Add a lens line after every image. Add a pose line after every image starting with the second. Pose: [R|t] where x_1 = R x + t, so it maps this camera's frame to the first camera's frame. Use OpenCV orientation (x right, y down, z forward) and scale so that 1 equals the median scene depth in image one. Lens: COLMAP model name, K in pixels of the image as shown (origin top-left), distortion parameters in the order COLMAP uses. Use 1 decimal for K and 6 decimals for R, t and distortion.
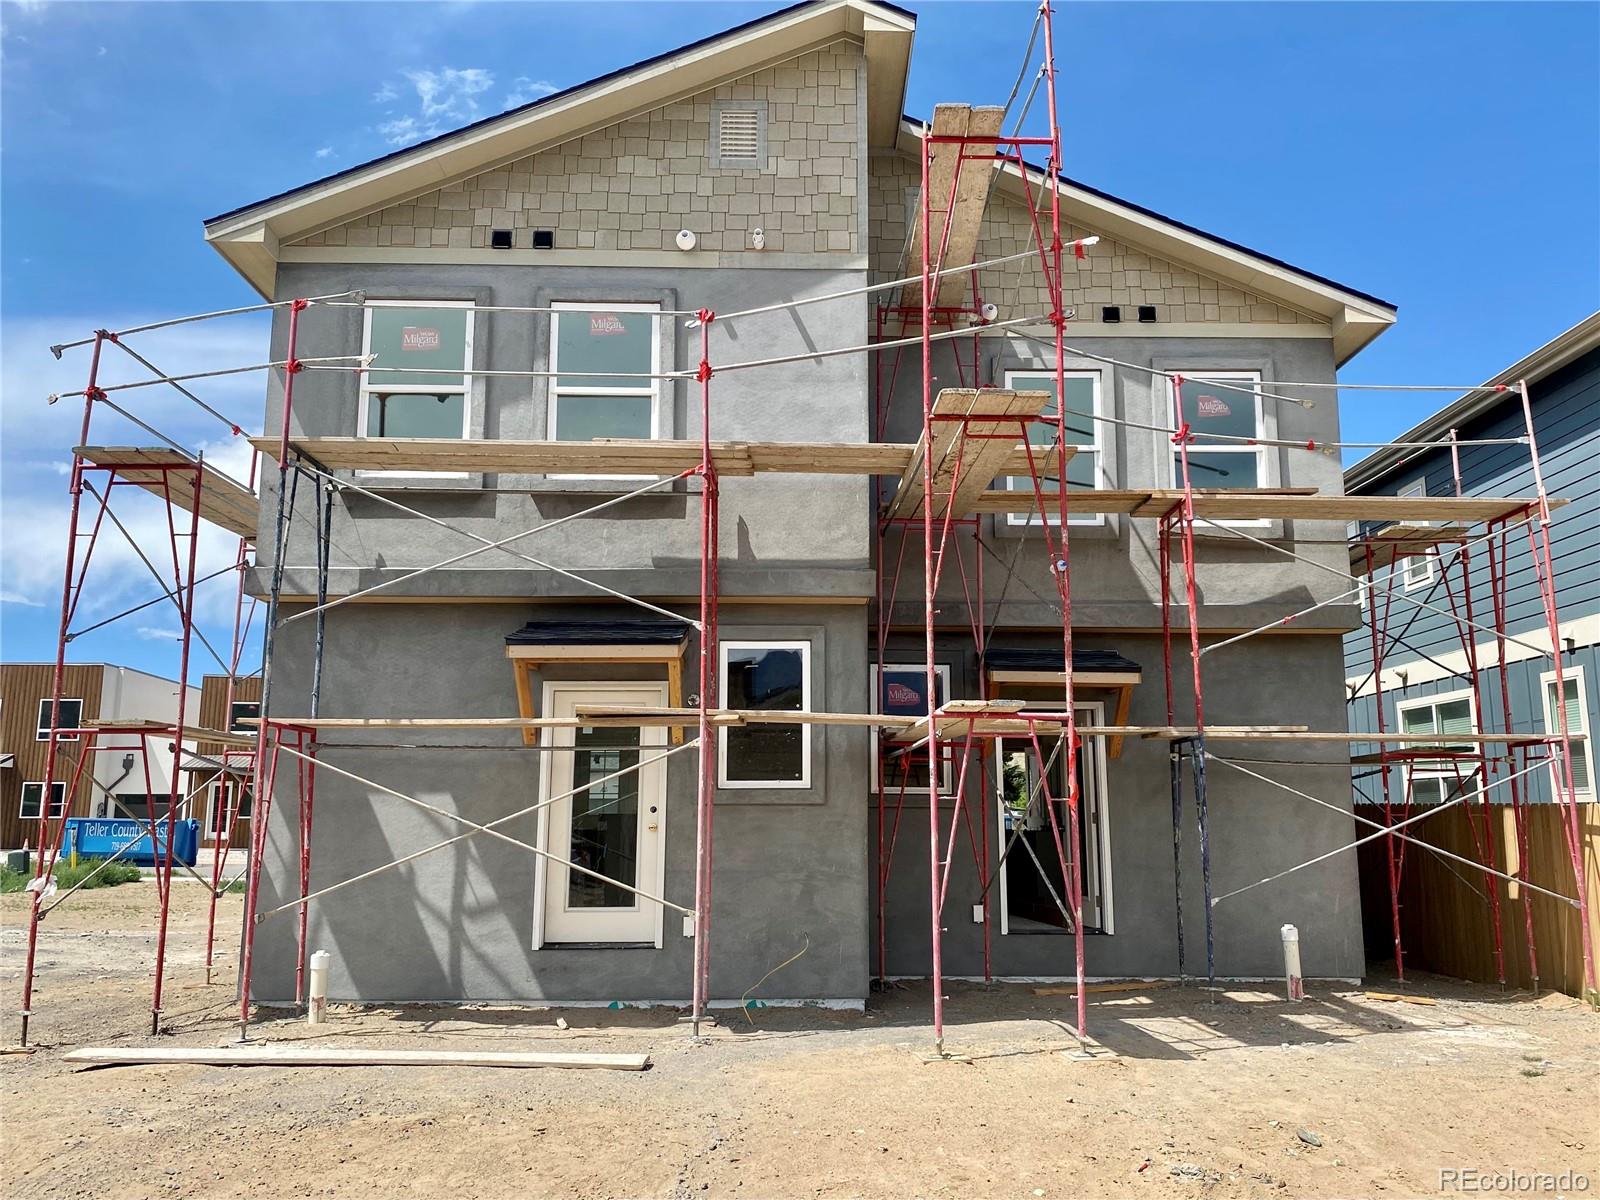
lens RADIAL K [[1197.5, 0, 800.0], [0, 1197.5, 600.0], [0, 0, 1]] dist [0.066954, -0.001376]
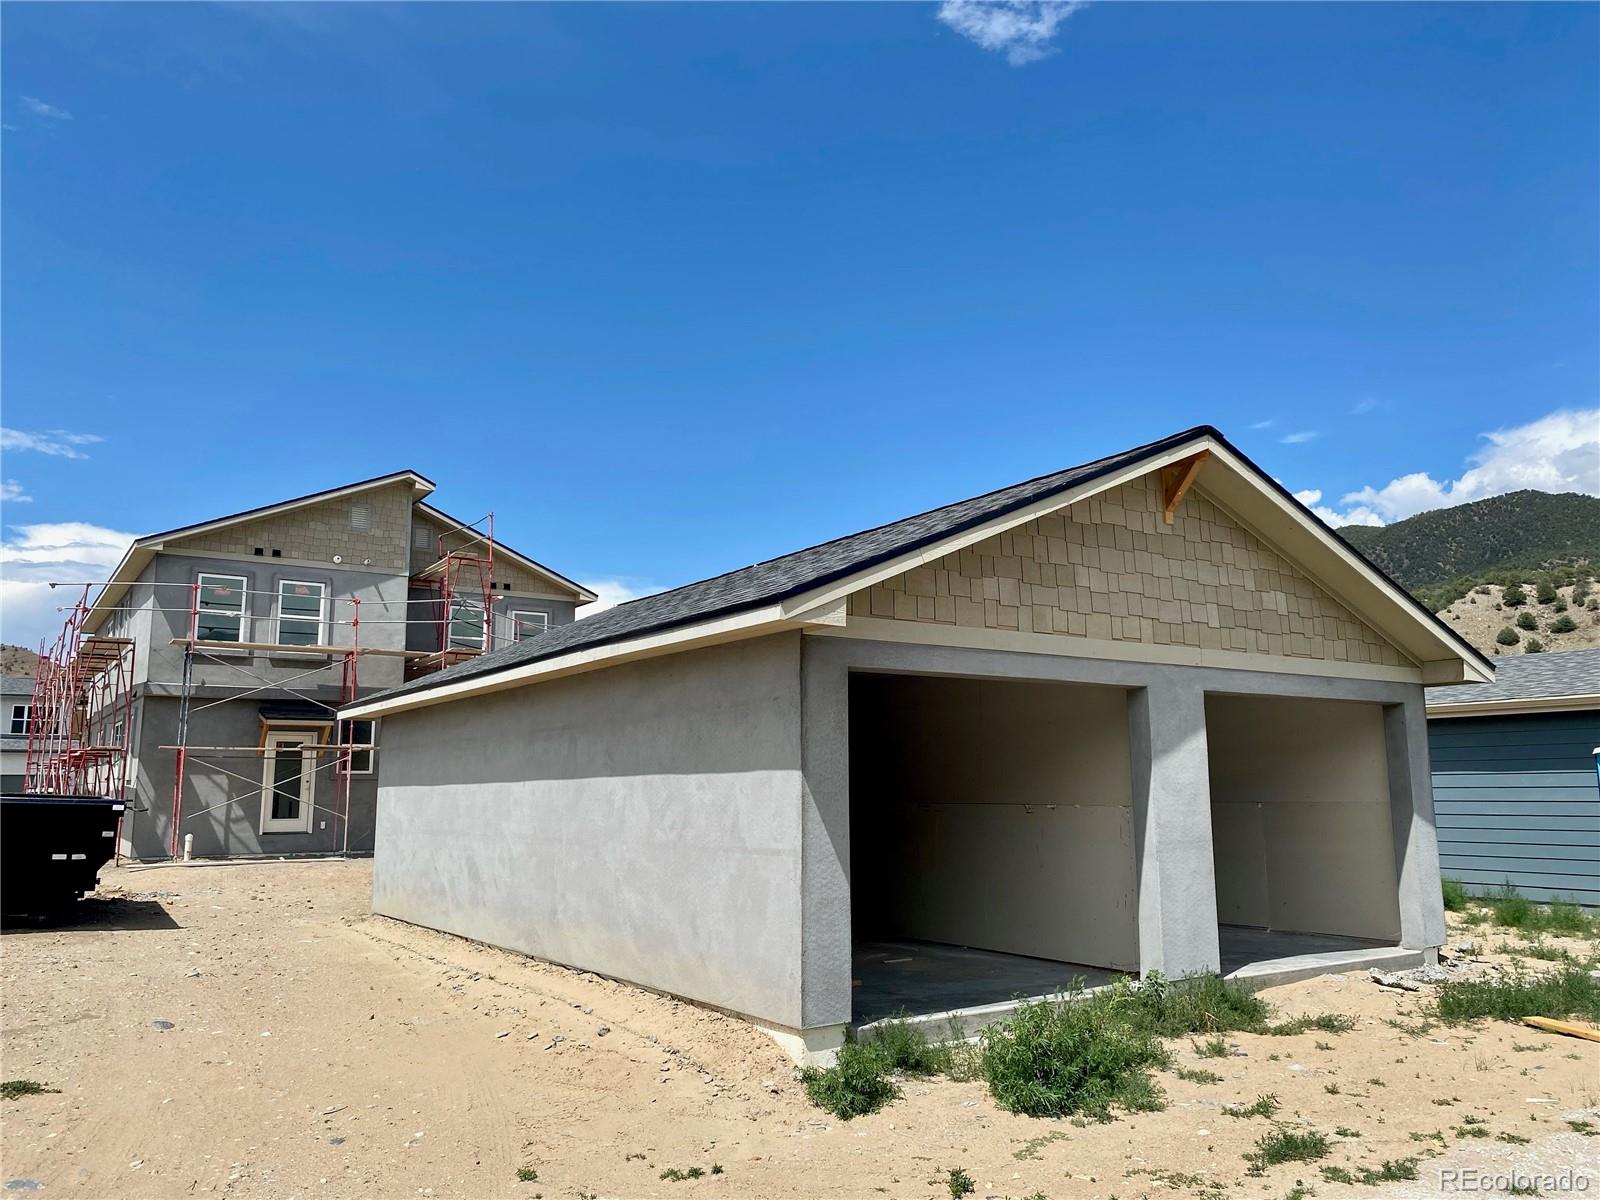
lens RADIAL K [[1197.5, 0, 800.0], [0, 1197.5, 600.0], [0, 0, 1]] dist [0.066954, -0.001376]
pose [[0.837219, 0.088449, 0.539668, -0.671476], [-0.083077, 0.995951, -0.034350, -0.212425], [-0.540521, -0.016076, 0.841177, -1.749151]]
